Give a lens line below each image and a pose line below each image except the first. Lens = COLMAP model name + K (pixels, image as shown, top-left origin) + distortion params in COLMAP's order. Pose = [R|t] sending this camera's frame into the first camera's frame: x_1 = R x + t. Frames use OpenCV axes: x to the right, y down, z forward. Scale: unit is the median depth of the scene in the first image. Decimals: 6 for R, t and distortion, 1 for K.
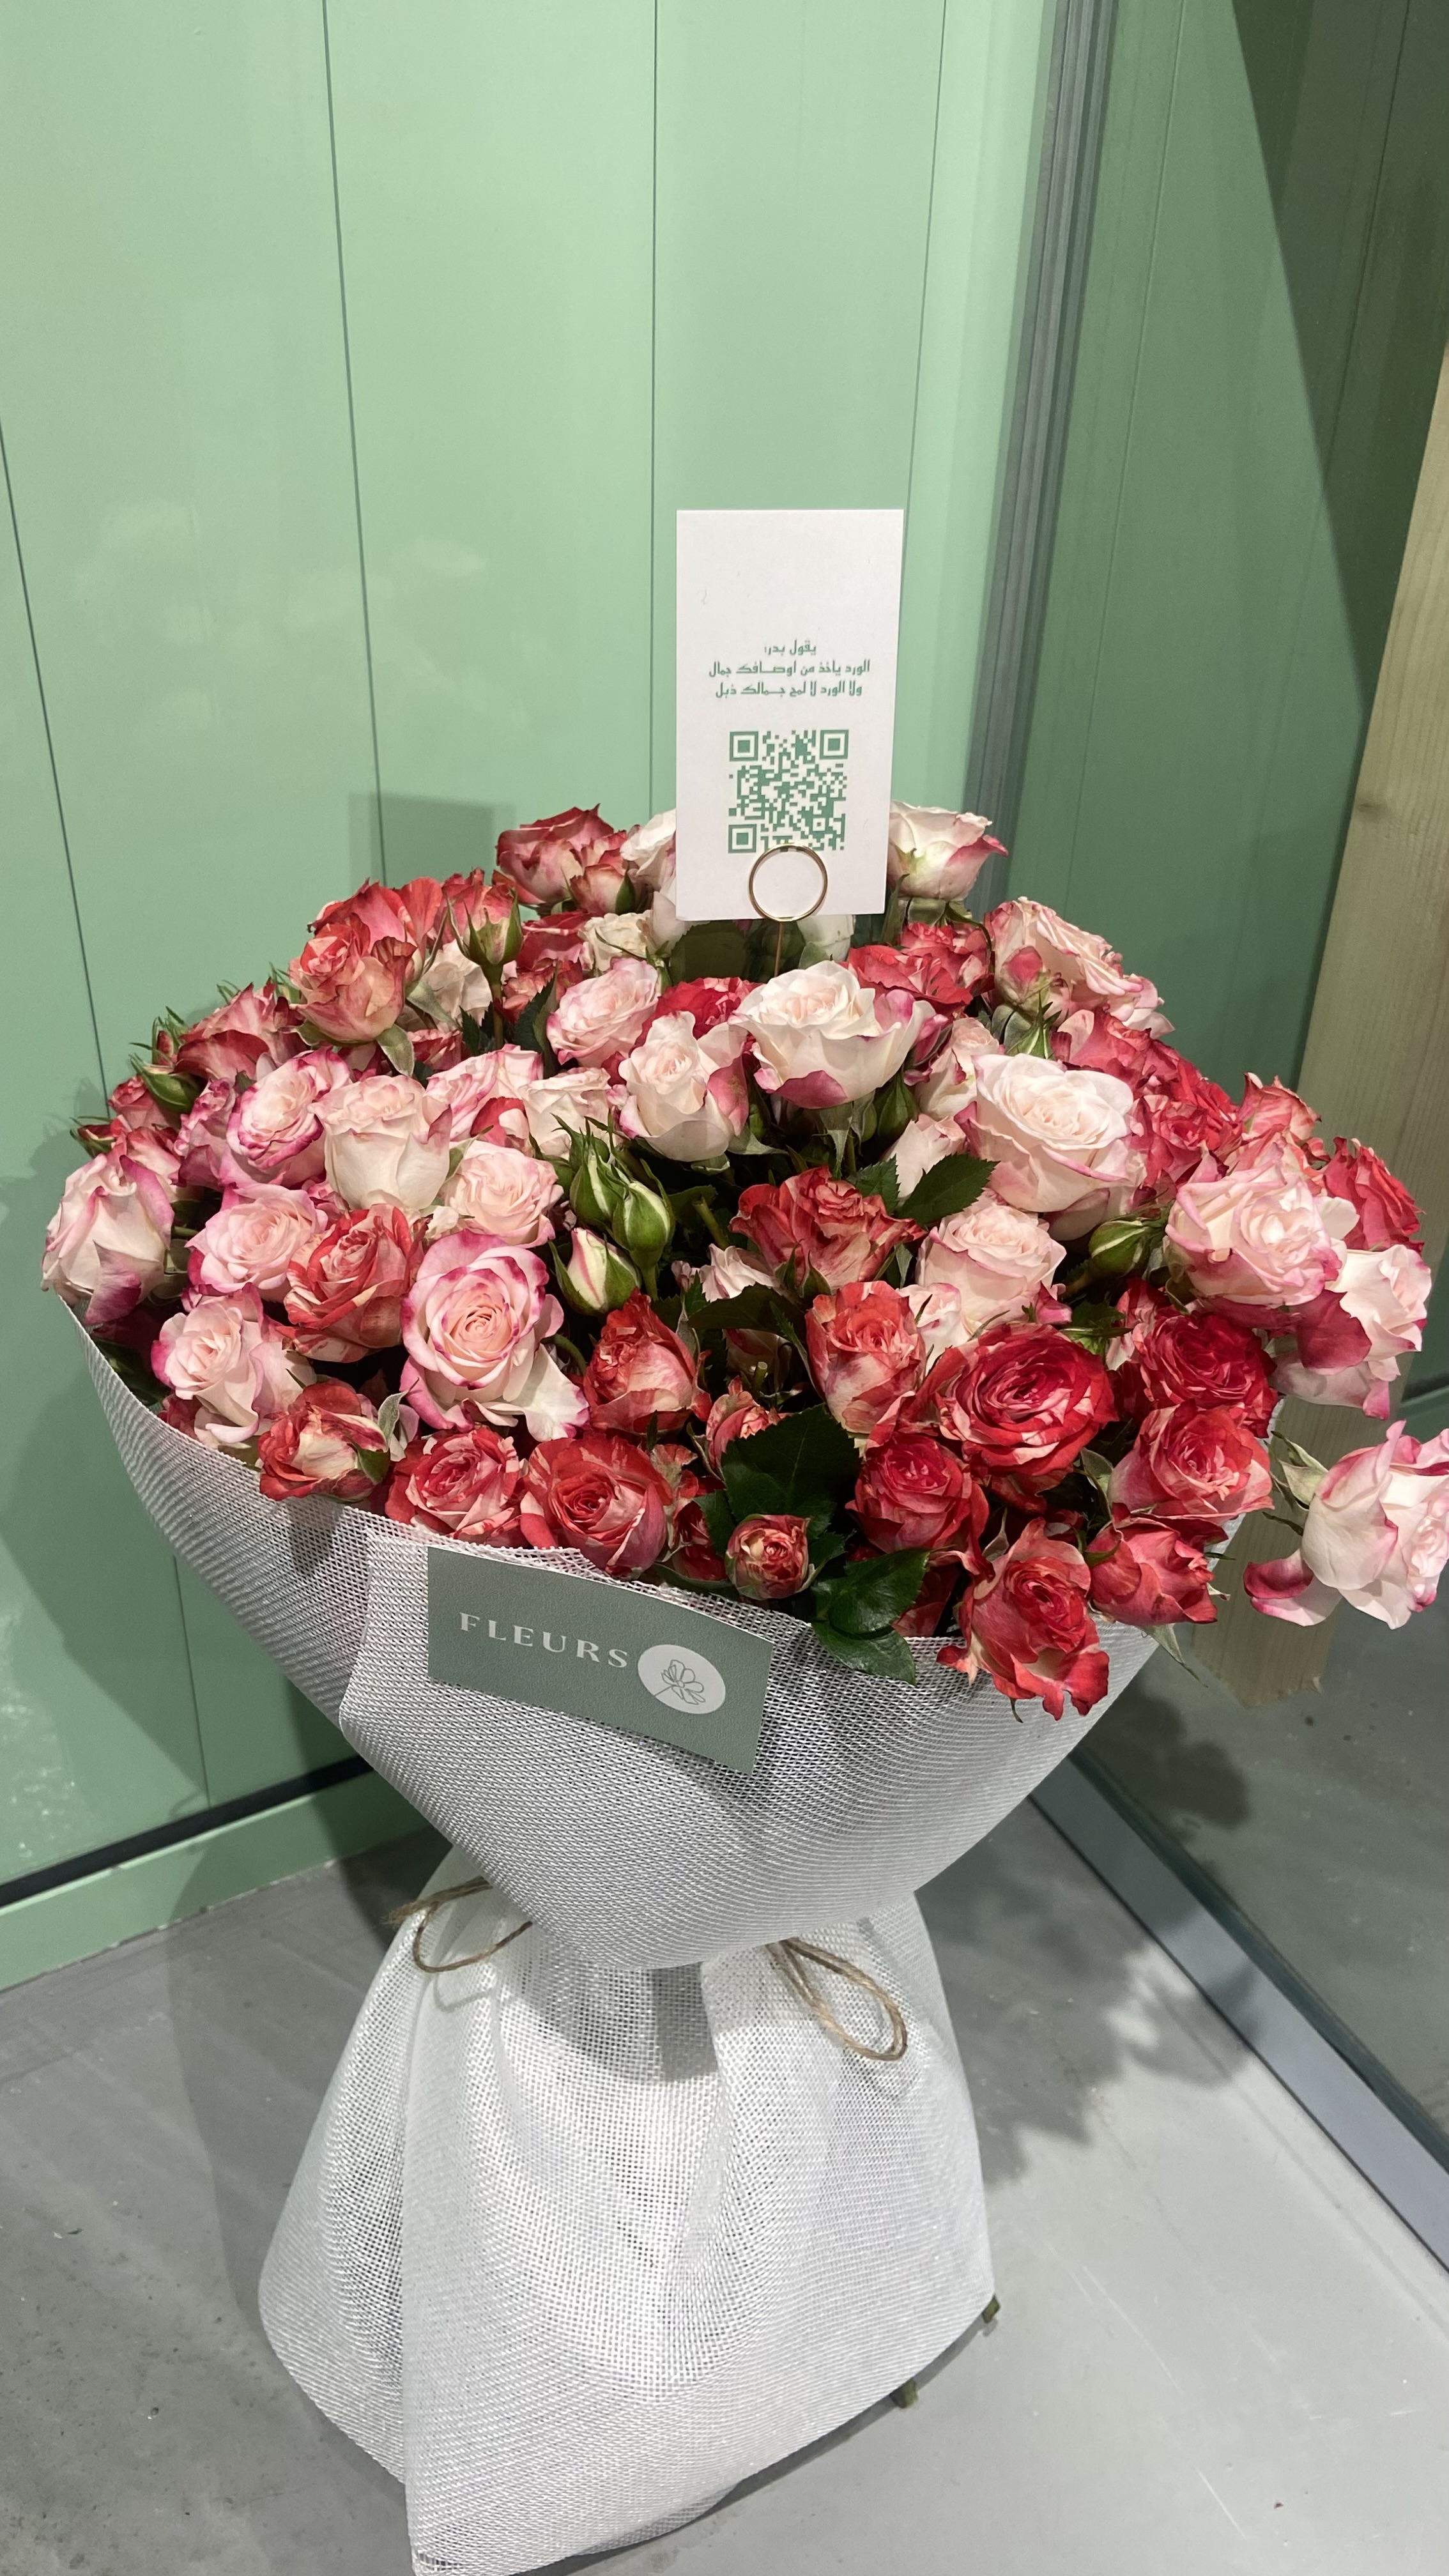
lens RADIAL K [[2035.6, 0, 717.7], [0, 2035.6, 1289.0], [0, 0, 1]] dist [0.058992, -0.046283]
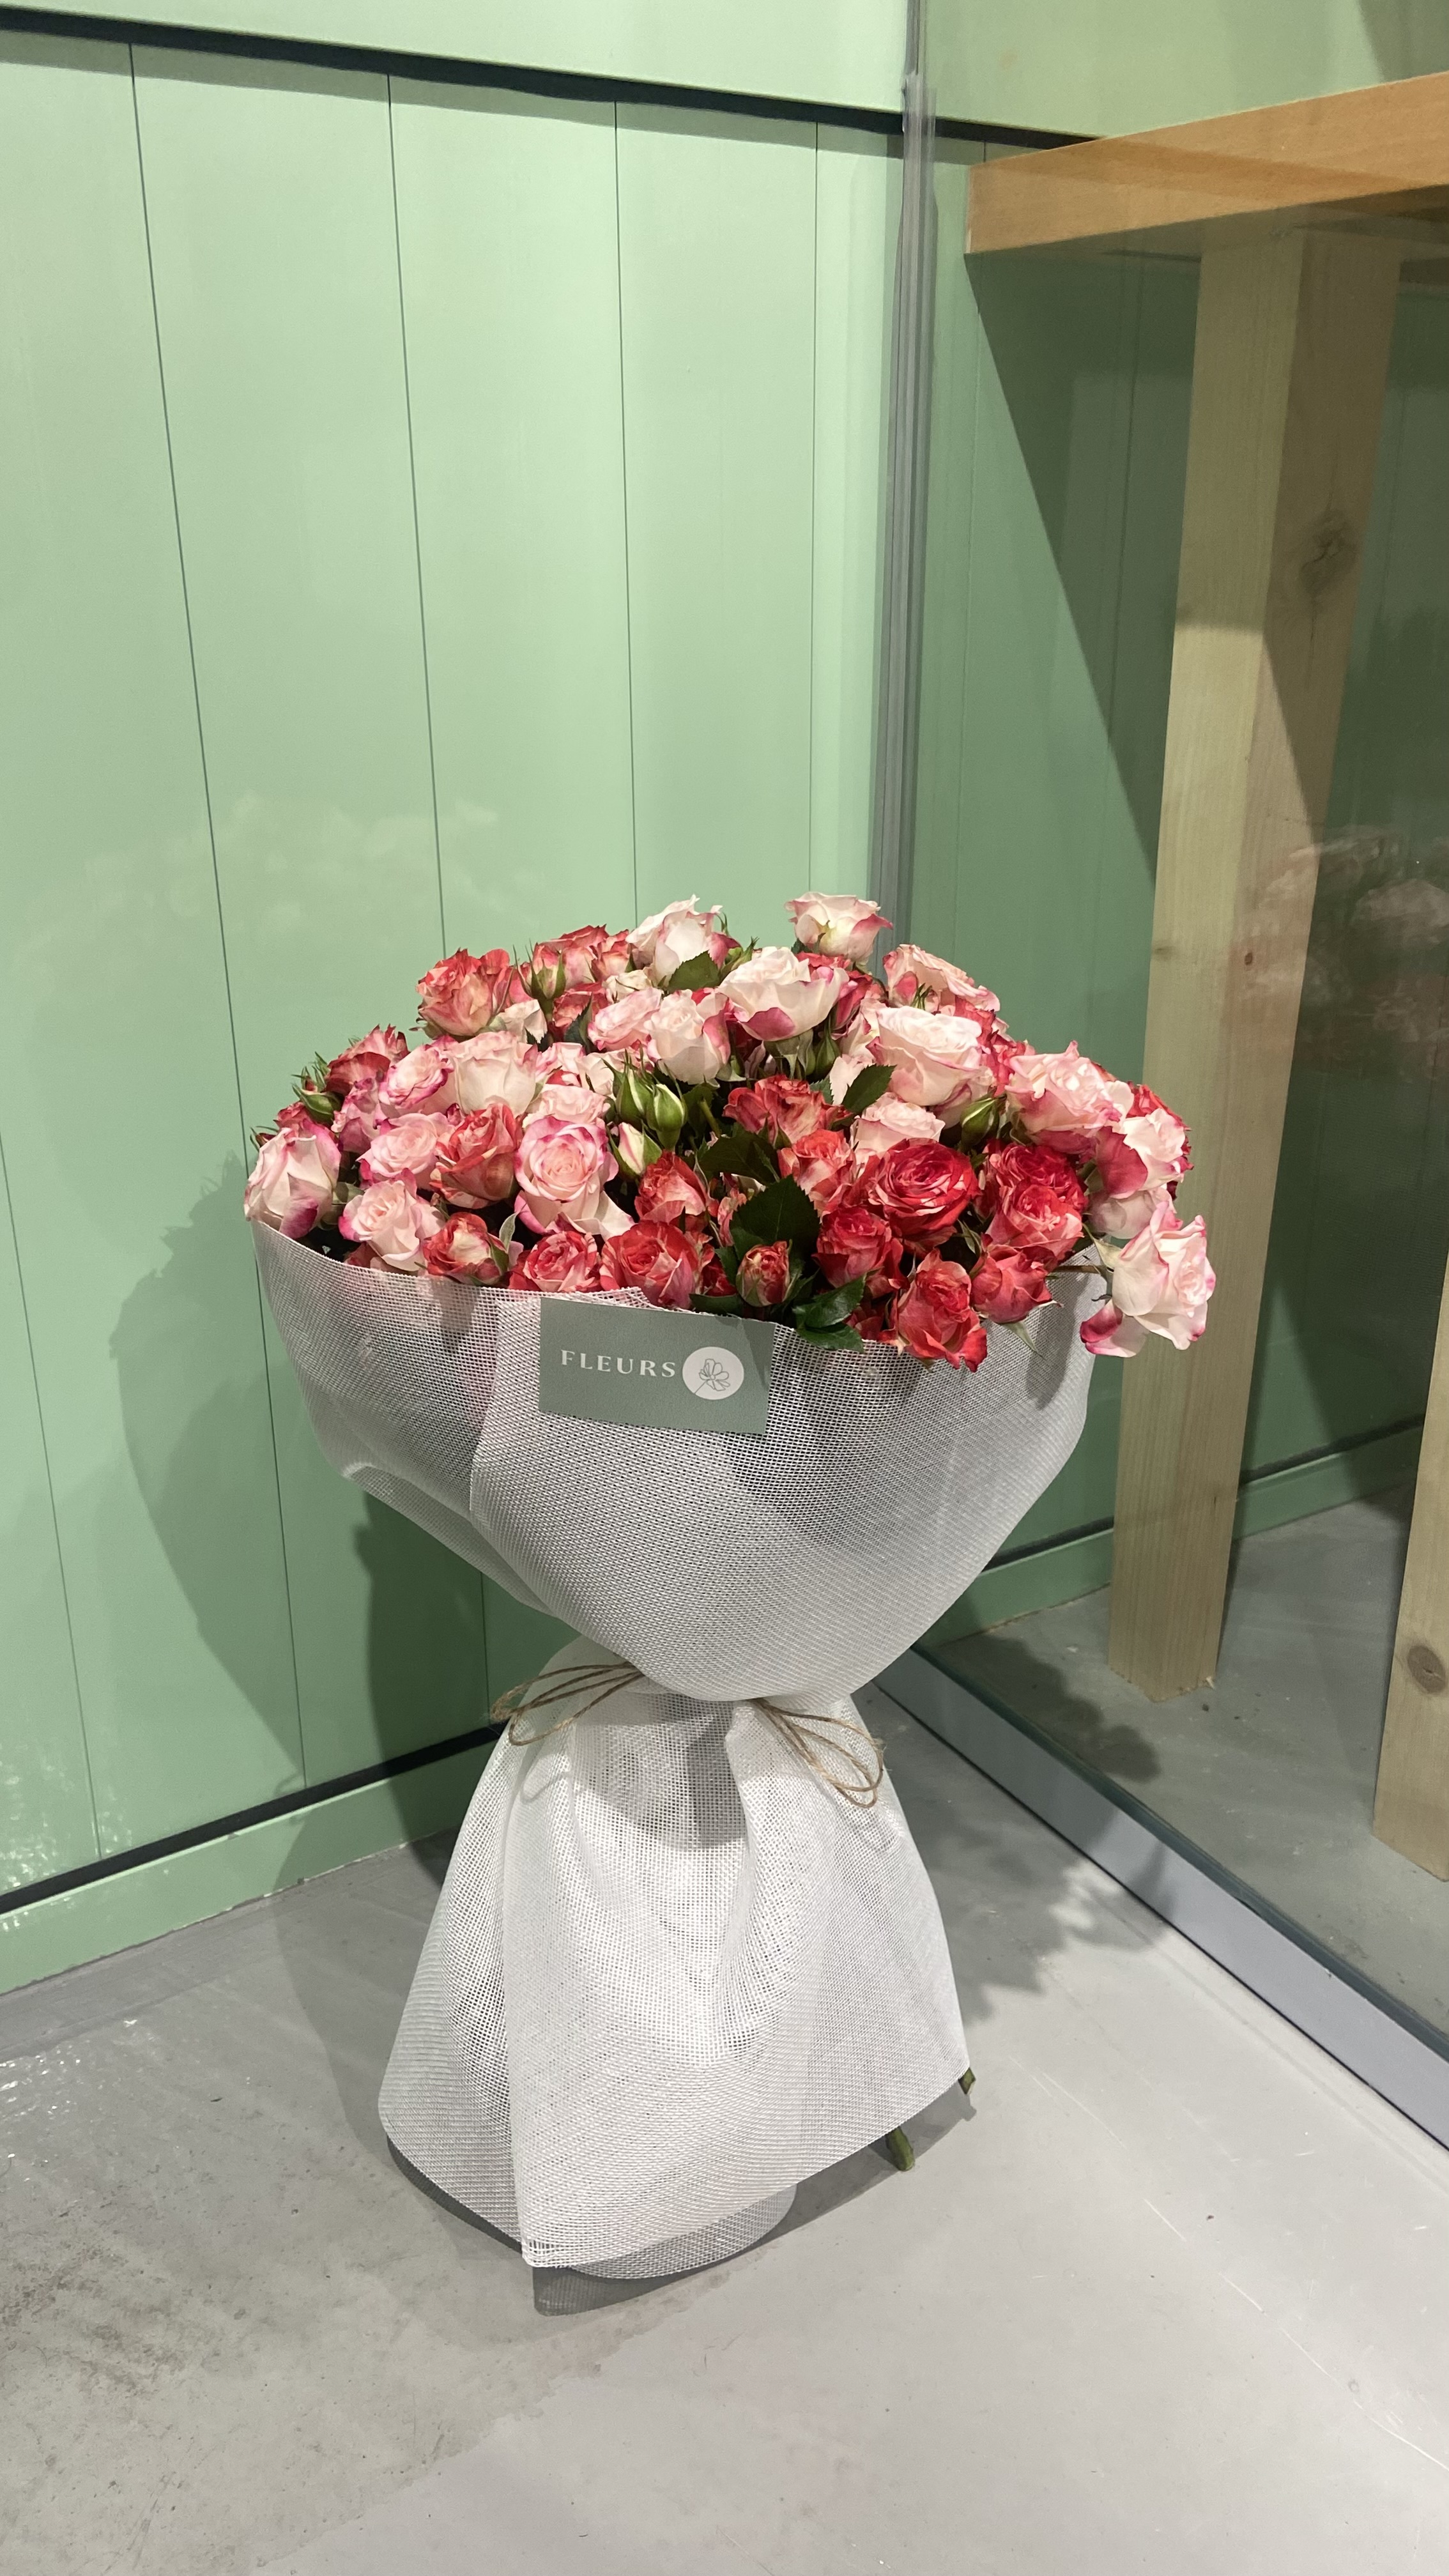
lens RADIAL K [[1976.6, 0, 743.5], [0, 1976.6, 1291.2], [0, 0, 1]] dist [0.099443, -0.105817]
pose [[0.997678, -0.050767, 0.045410, -0.045544], [0.058319, 0.981112, -0.184438, 0.319729], [-0.035189, 0.186658, 0.981795, -0.365798]]
